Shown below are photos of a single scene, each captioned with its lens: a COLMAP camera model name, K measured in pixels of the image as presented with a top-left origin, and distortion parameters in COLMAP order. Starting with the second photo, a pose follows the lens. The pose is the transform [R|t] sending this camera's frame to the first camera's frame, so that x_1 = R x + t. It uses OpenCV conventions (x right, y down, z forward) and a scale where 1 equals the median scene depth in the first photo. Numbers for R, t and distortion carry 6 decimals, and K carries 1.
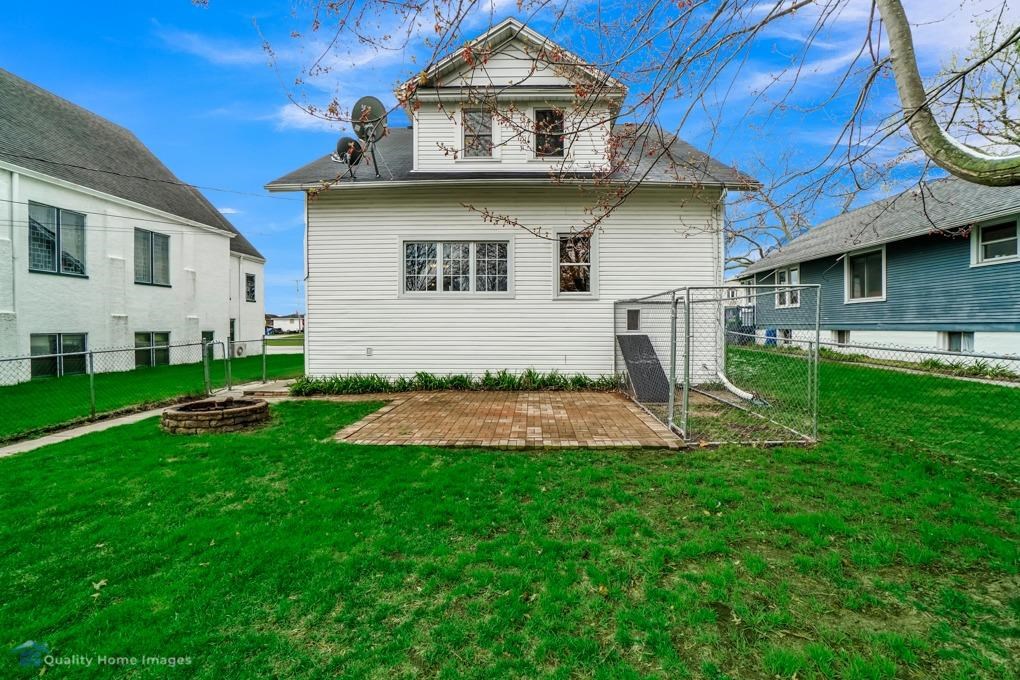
lens RADIAL K [[457.5, 0, 512.3], [0, 457.5, 336.9], [0, 0, 1]] dist [-0.059954, 0.023850]
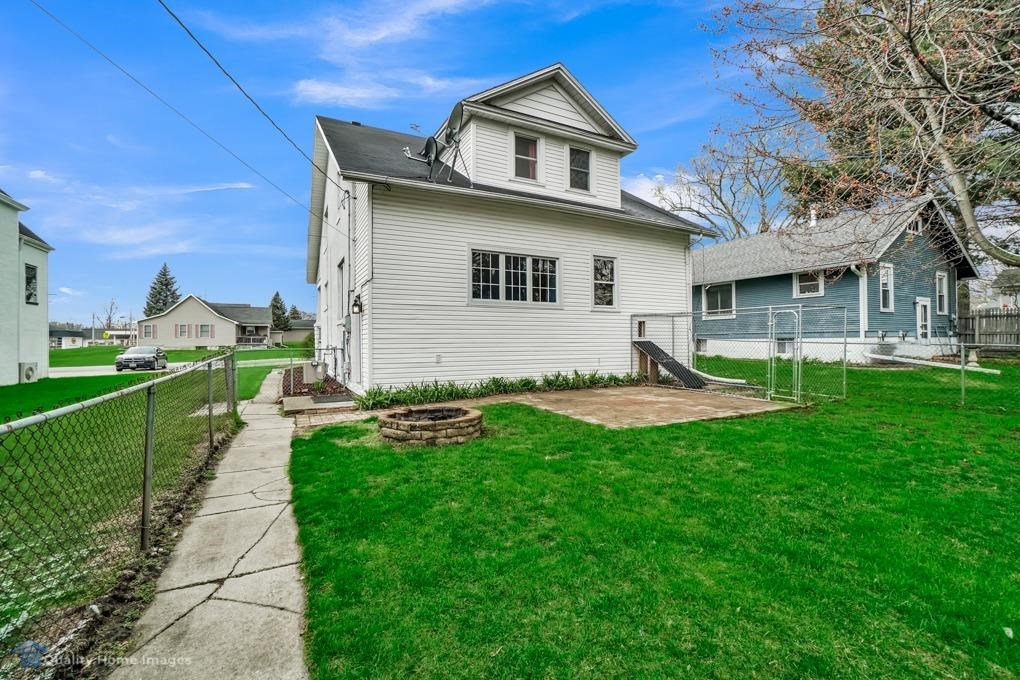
lens RADIAL K [[463.1, 0, 520.8], [0, 463.1, 344.5], [0, 0, 1]] dist [-0.065172, 0.025149]
pose [[0.867271, -0.007828, 0.497775, -0.658288], [0.015156, 0.999828, -0.010682, 0.014615], [-0.497606, 0.016809, 0.867241, 0.053853]]
